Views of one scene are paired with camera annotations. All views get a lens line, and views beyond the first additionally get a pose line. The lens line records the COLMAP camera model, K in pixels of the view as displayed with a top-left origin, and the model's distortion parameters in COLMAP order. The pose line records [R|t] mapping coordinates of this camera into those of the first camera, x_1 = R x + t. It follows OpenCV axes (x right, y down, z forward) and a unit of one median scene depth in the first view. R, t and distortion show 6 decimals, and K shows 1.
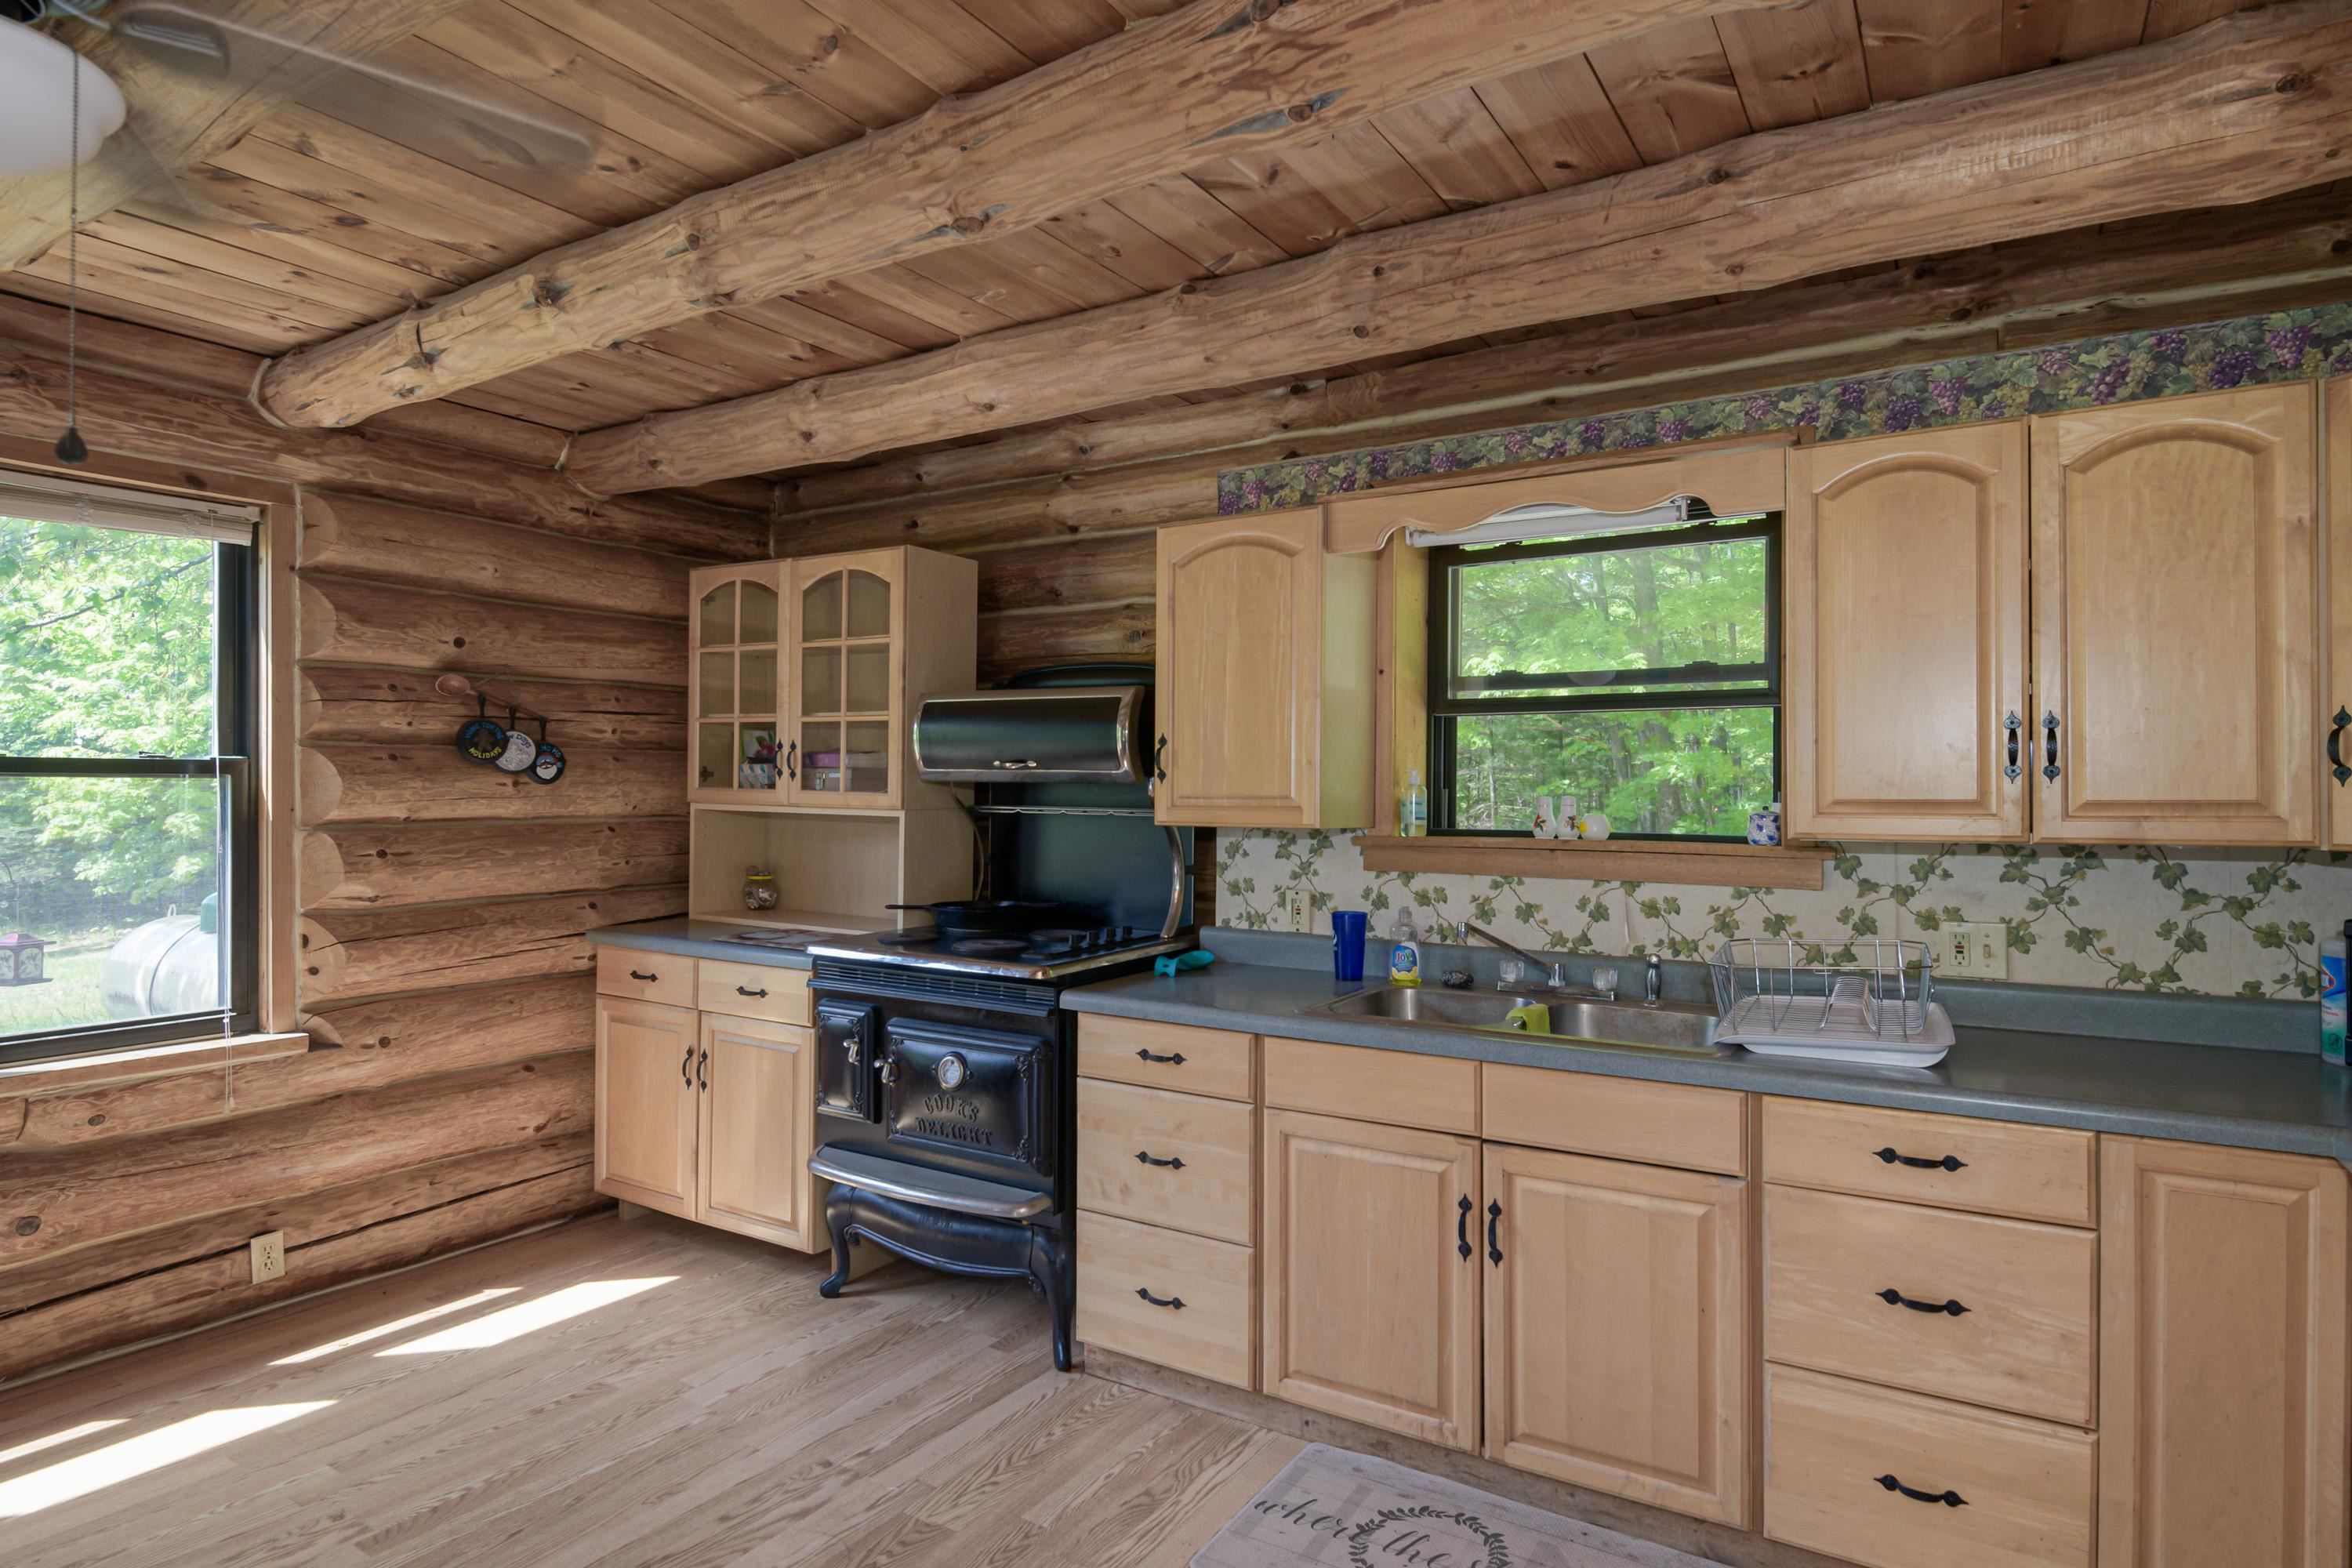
lens RADIAL K [[1224.3, 0, 1166.1], [0, 1224.3, 787.6], [0, 0, 1]] dist [0.006871, -0.008566]
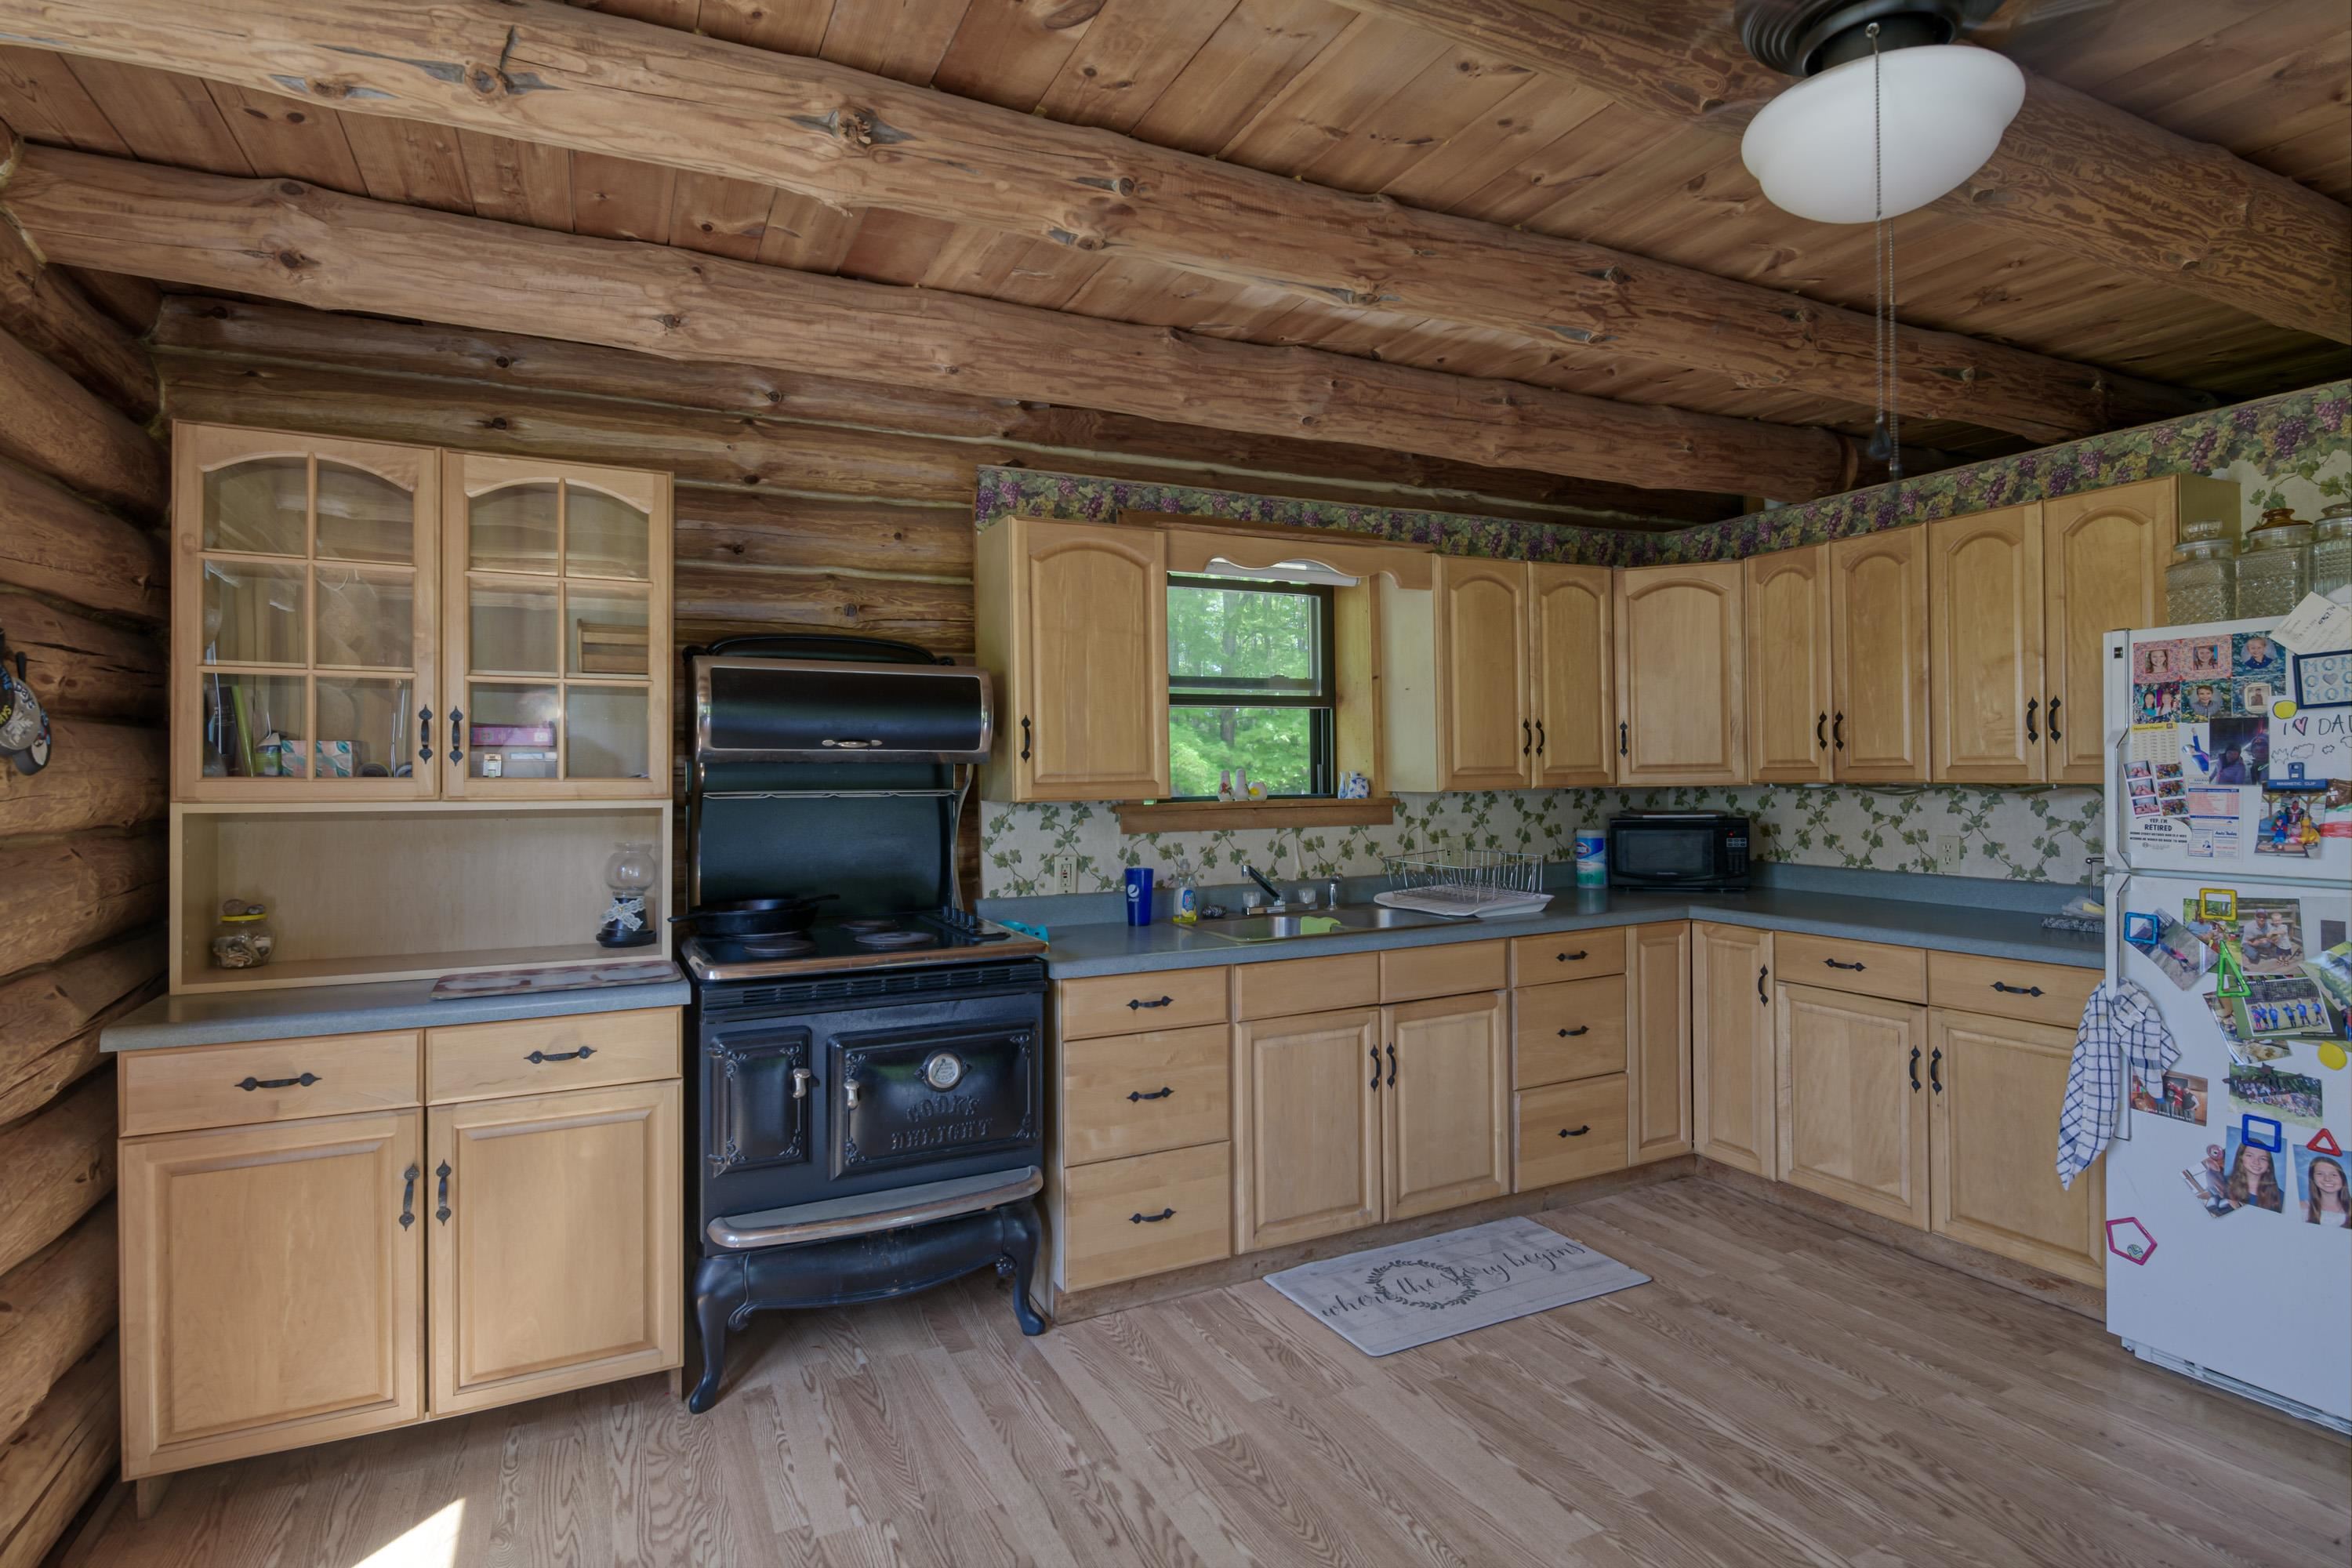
lens RADIAL K [[1224.3, 0, 1153.2], [0, 1224.3, 769.2], [0, 0, 1]] dist [0.006871, -0.008566]
pose [[0.530381, -0.013989, 0.847644, -0.885179], [0.011239, 0.999892, 0.009469, -0.007153], [-0.847685, 0.004504, 0.530481, 0.364312]]
